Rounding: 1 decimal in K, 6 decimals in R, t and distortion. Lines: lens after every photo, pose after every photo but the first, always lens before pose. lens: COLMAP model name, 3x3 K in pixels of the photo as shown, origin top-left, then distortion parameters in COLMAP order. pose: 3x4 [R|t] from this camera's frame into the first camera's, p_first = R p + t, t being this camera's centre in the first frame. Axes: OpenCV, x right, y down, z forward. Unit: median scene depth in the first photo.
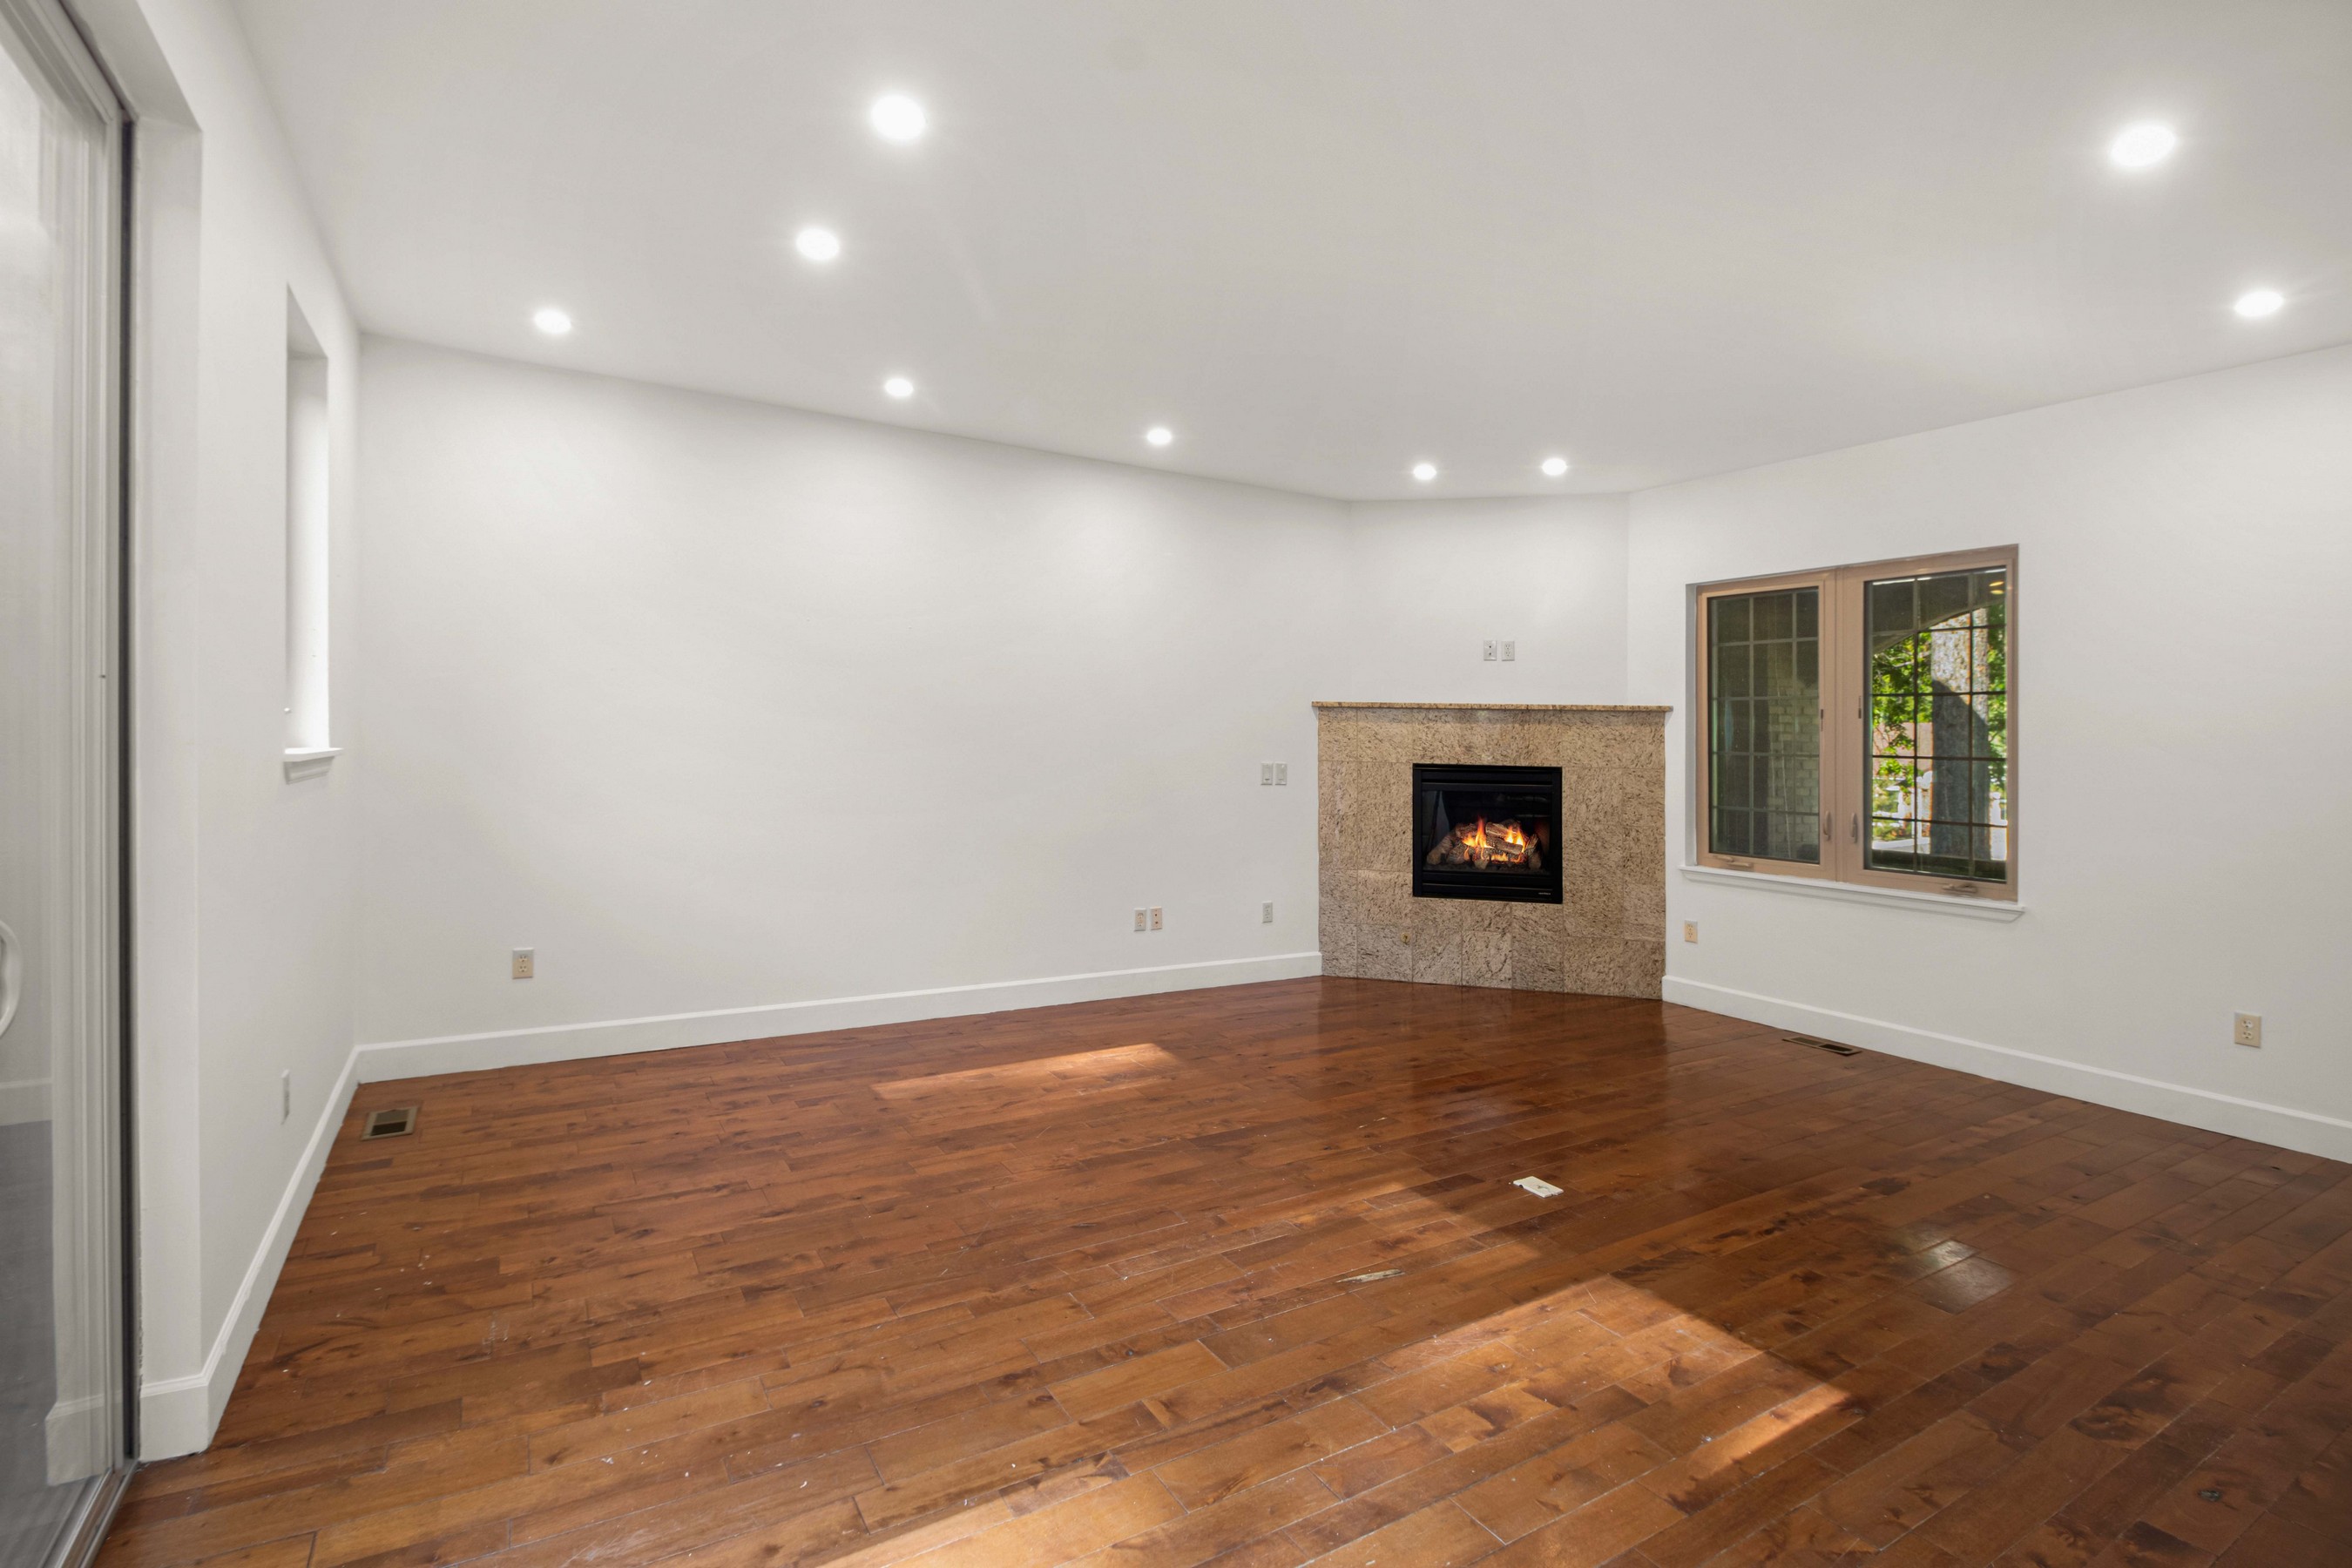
lens RADIAL K [[1122.1, 0, 1175.9], [0, 1122.1, 737.6], [0, 0, 1]] dist [0.005976, -0.005794]
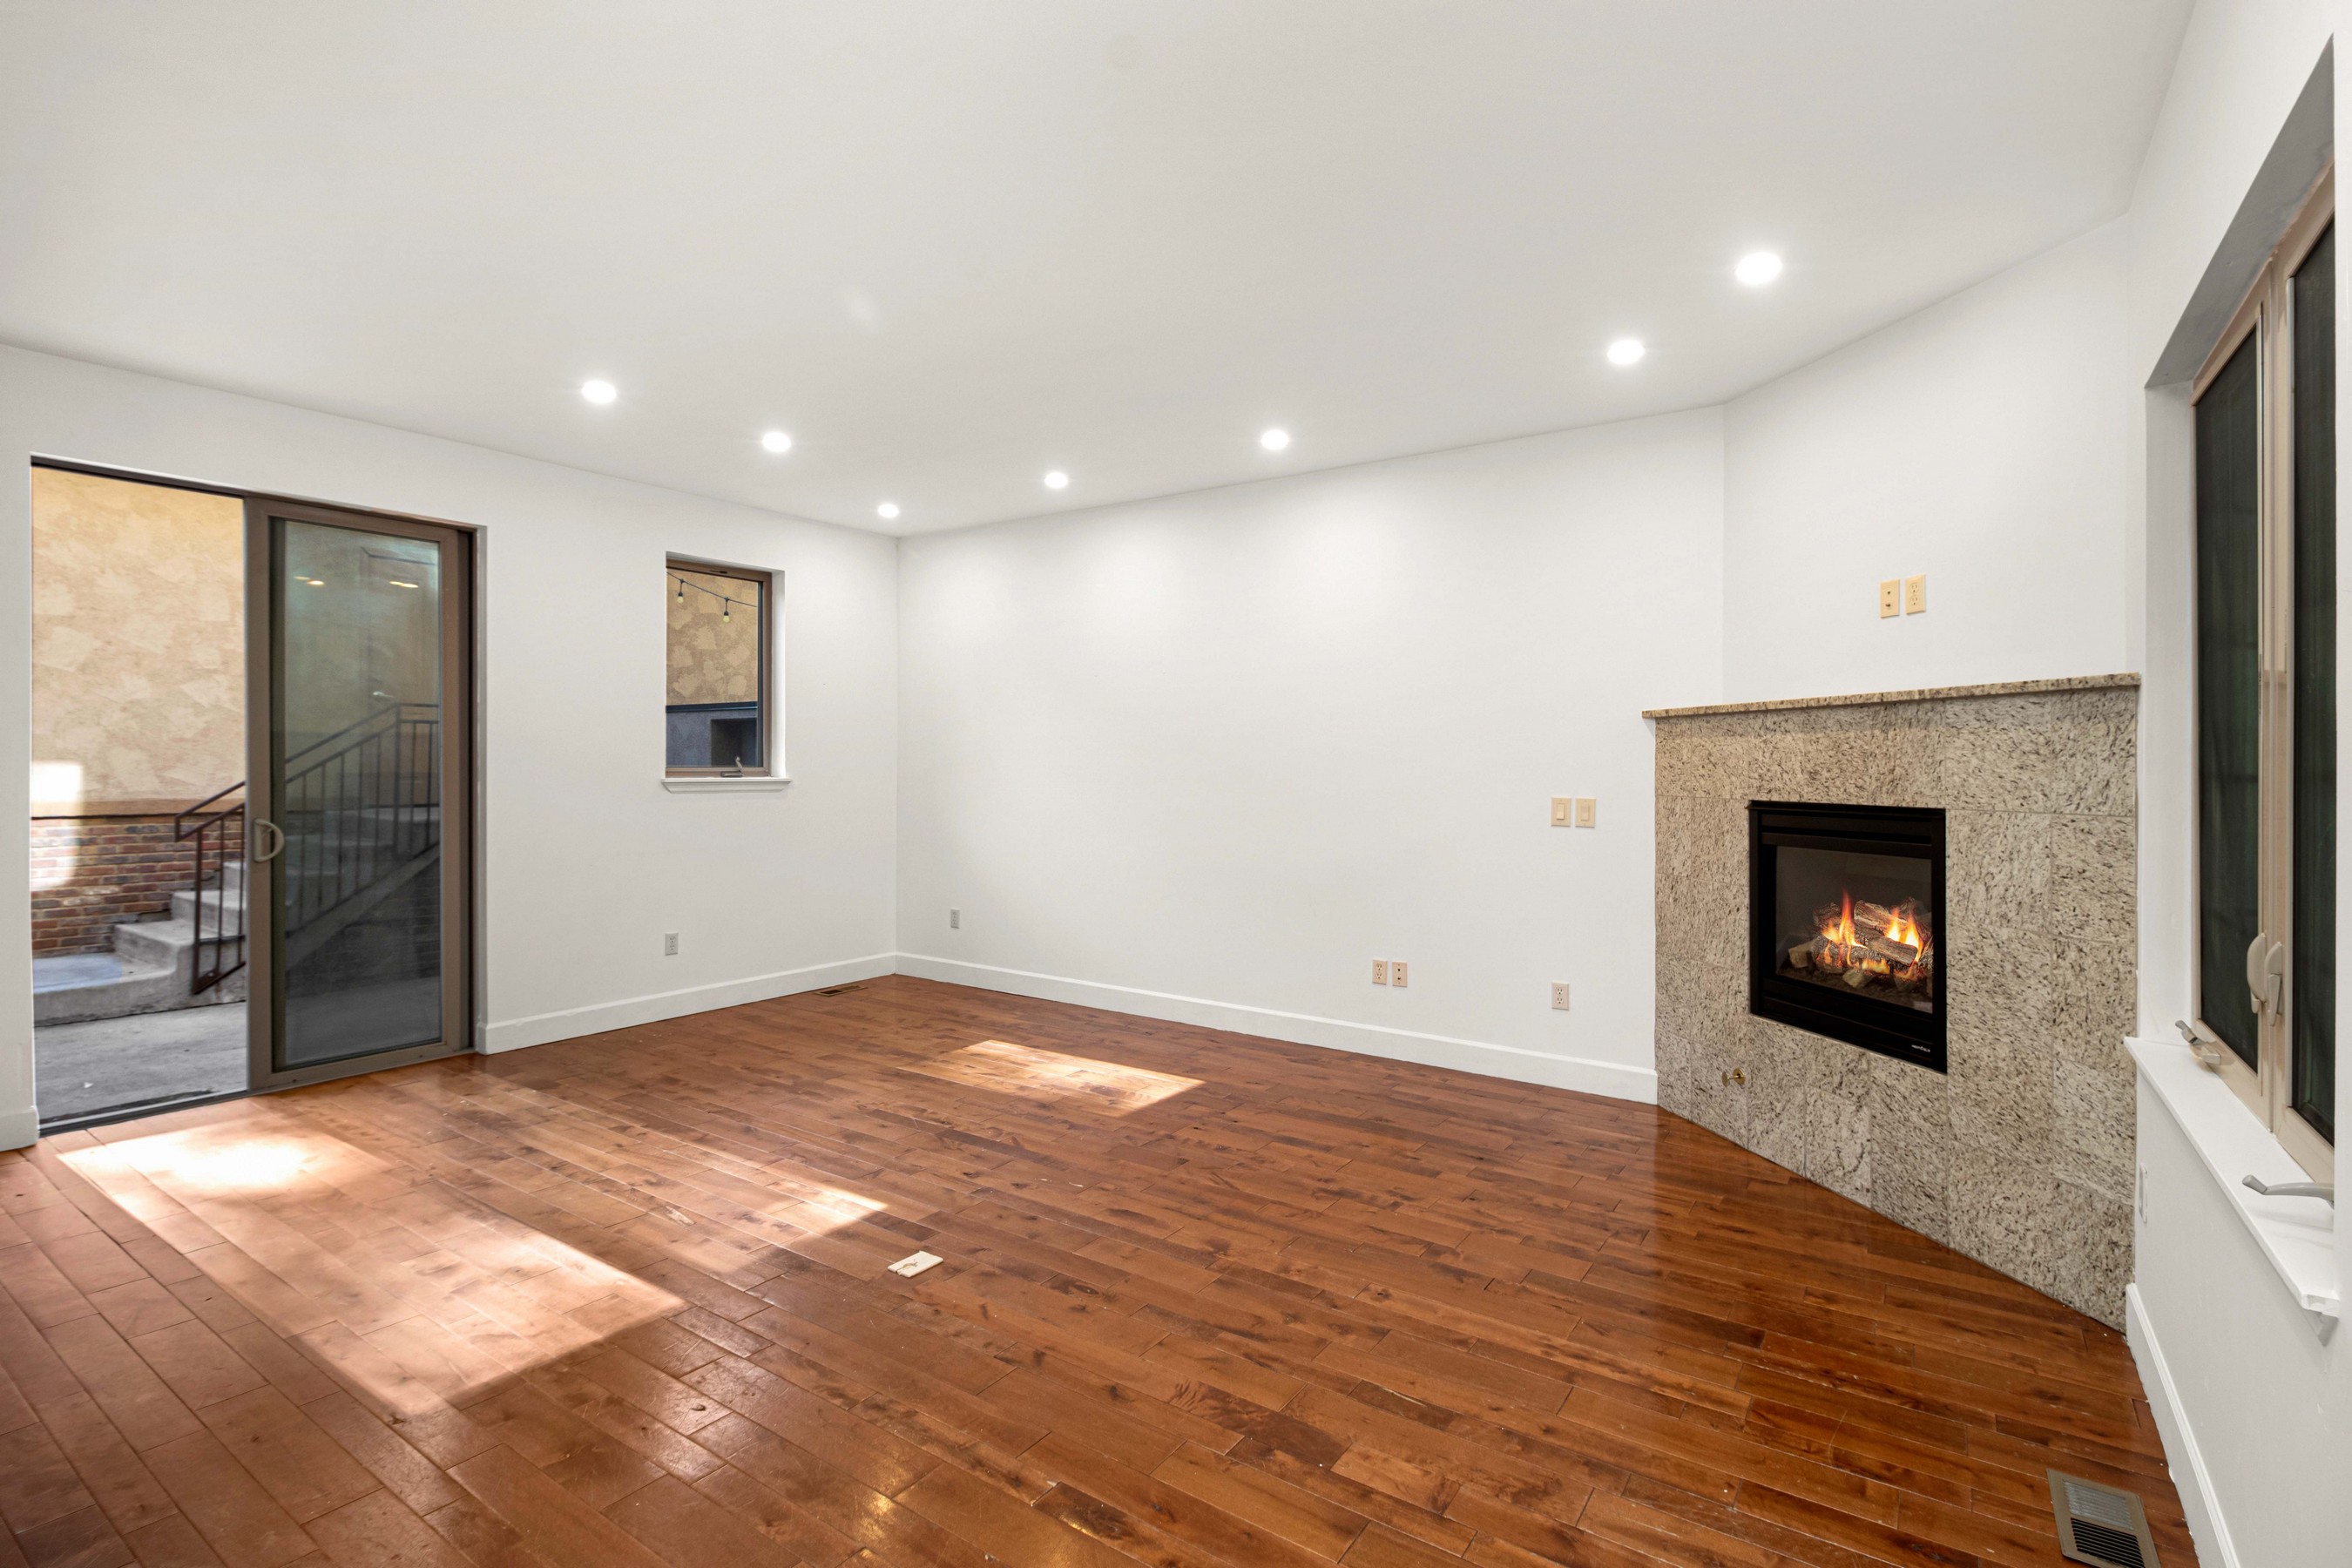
lens RADIAL K [[1122.1, 0, 1155.4], [0, 1122.1, 785.7], [0, 0, 1]] dist [0.005976, -0.005794]
pose [[0.403909, -0.000563, -0.914799, 0.672136], [-0.001490, 0.999998, -0.001273, 0.016724], [0.914798, 0.001877, 0.403907, 0.460059]]
